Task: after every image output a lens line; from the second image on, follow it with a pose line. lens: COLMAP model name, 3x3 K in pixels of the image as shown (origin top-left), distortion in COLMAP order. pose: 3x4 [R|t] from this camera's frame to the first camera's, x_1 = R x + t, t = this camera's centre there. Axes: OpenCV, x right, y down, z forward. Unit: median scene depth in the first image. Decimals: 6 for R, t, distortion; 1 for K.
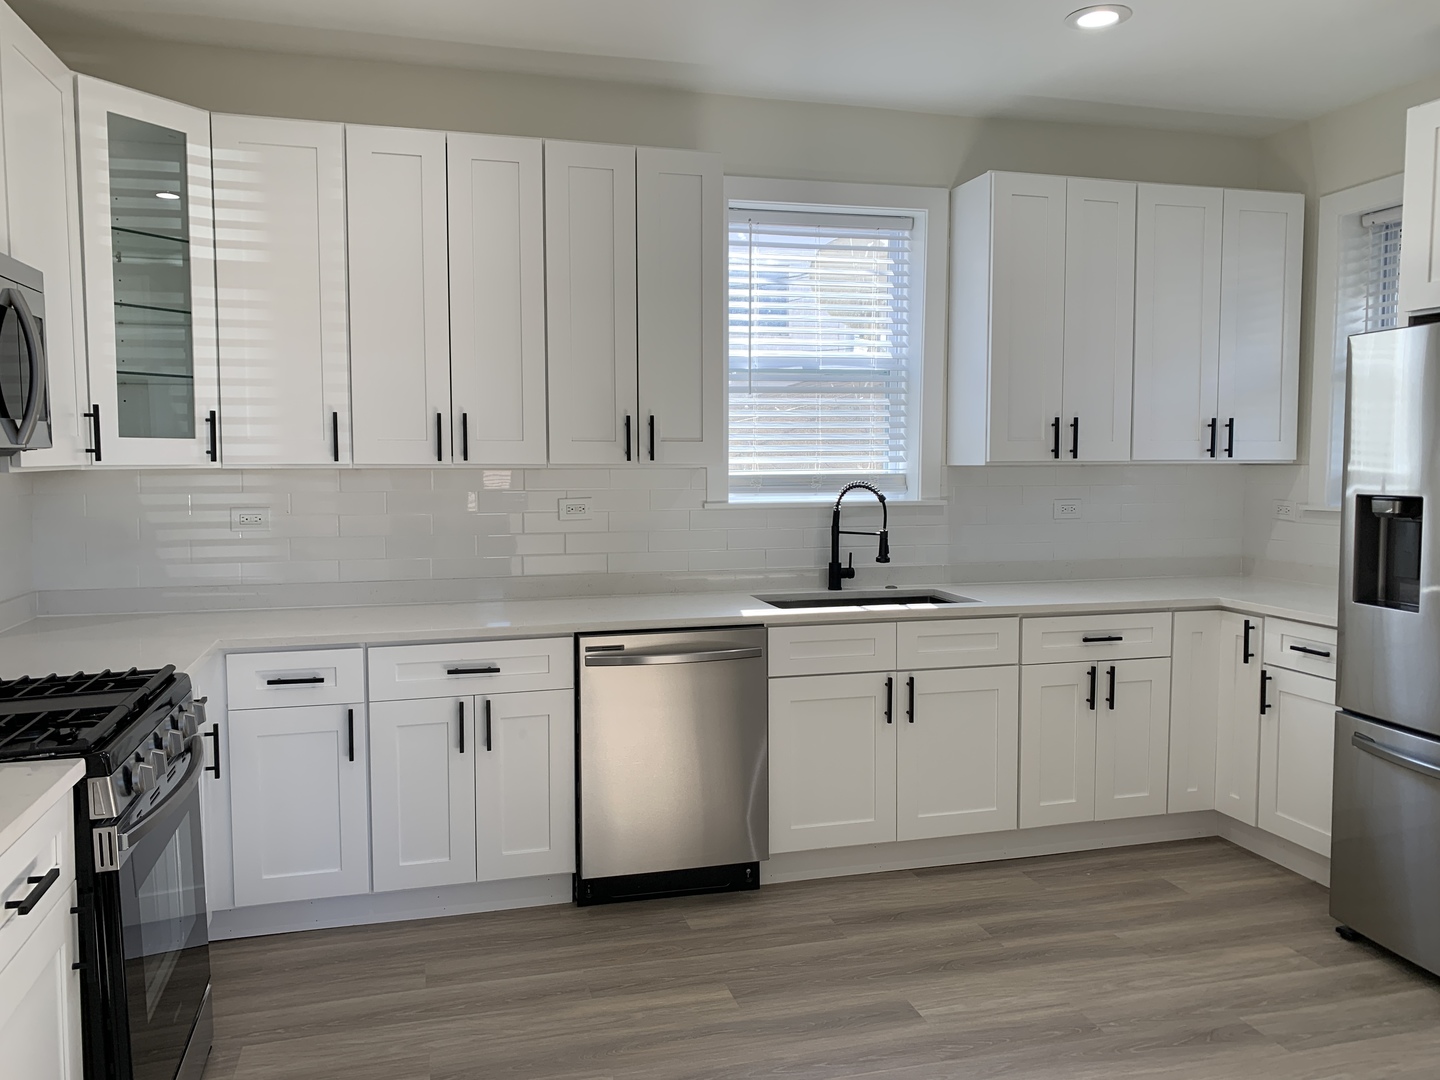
lens RADIAL K [[1100.9, 0, 714.0], [0, 1100.9, 530.8], [0, 0, 1]] dist [0.053787, -0.062523]
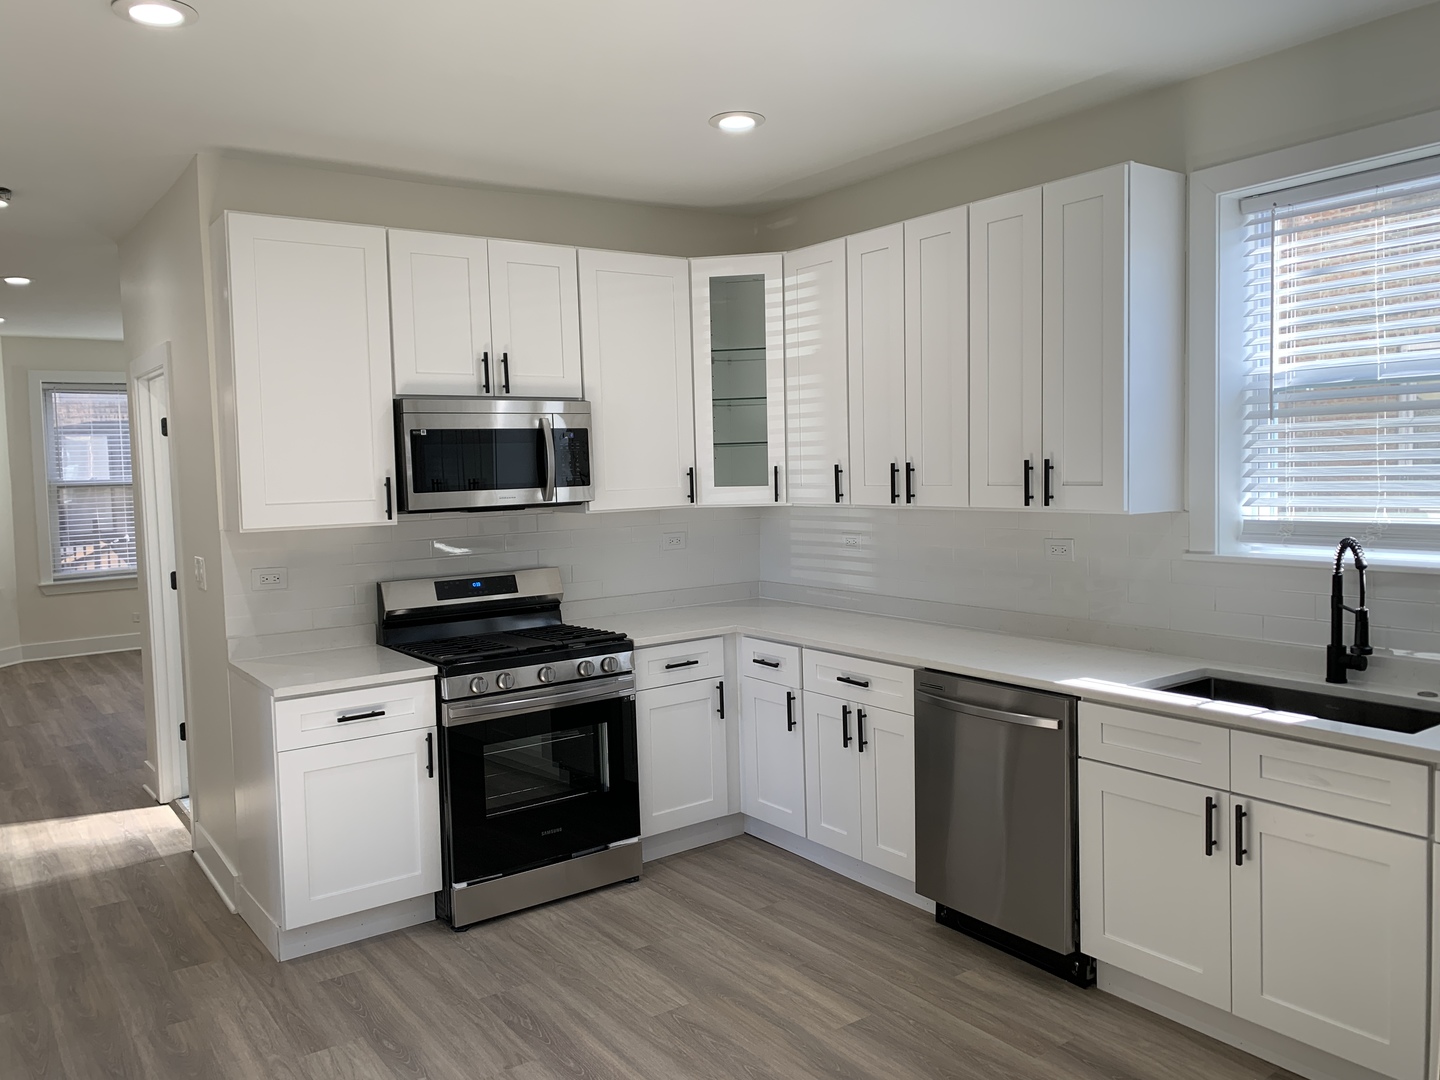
lens RADIAL K [[1100.9, 0, 726.8], [0, 1100.9, 527.5], [0, 0, 1]] dist [0.053787, -0.062523]
pose [[0.357981, 0.046402, -0.932575, 0.791552], [-0.038010, 0.998661, 0.035100, -0.072522], [0.932955, 0.022882, 0.359265, 0.416764]]
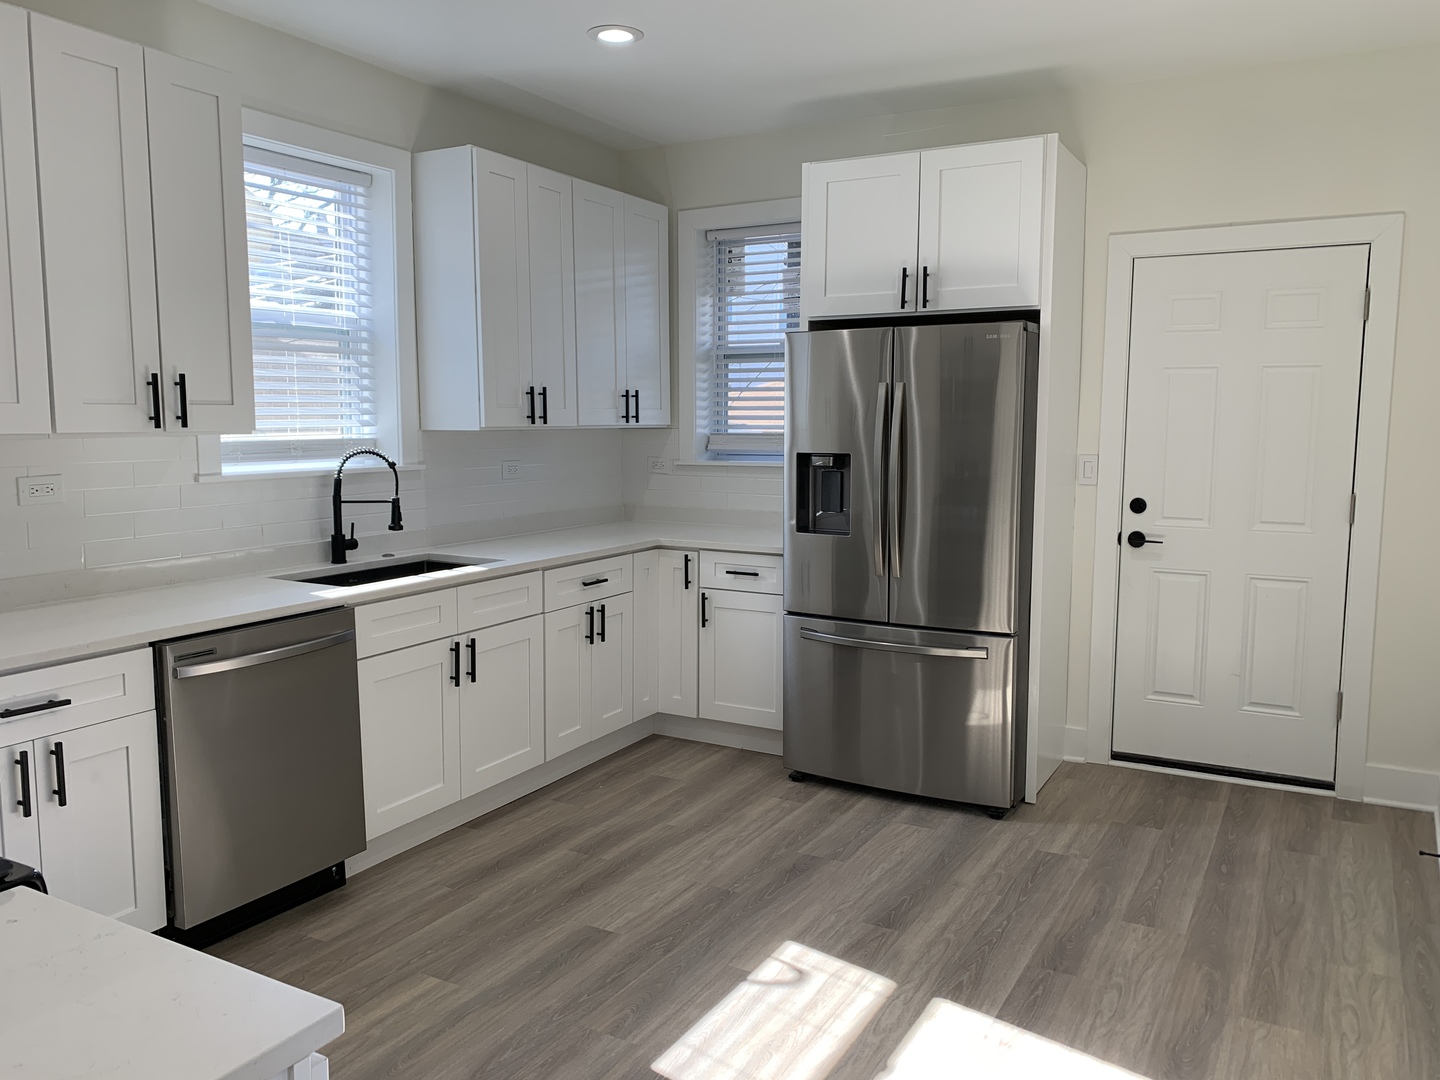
lens RADIAL K [[1100.9, 0, 722.9], [0, 1100.9, 526.8], [0, 0, 1]] dist [0.053787, -0.062523]
pose [[0.702733, -0.069563, 0.708044, -0.397594], [0.043042, 0.997542, 0.055286, -0.018691], [-0.710150, -0.008375, 0.704000, 0.116597]]
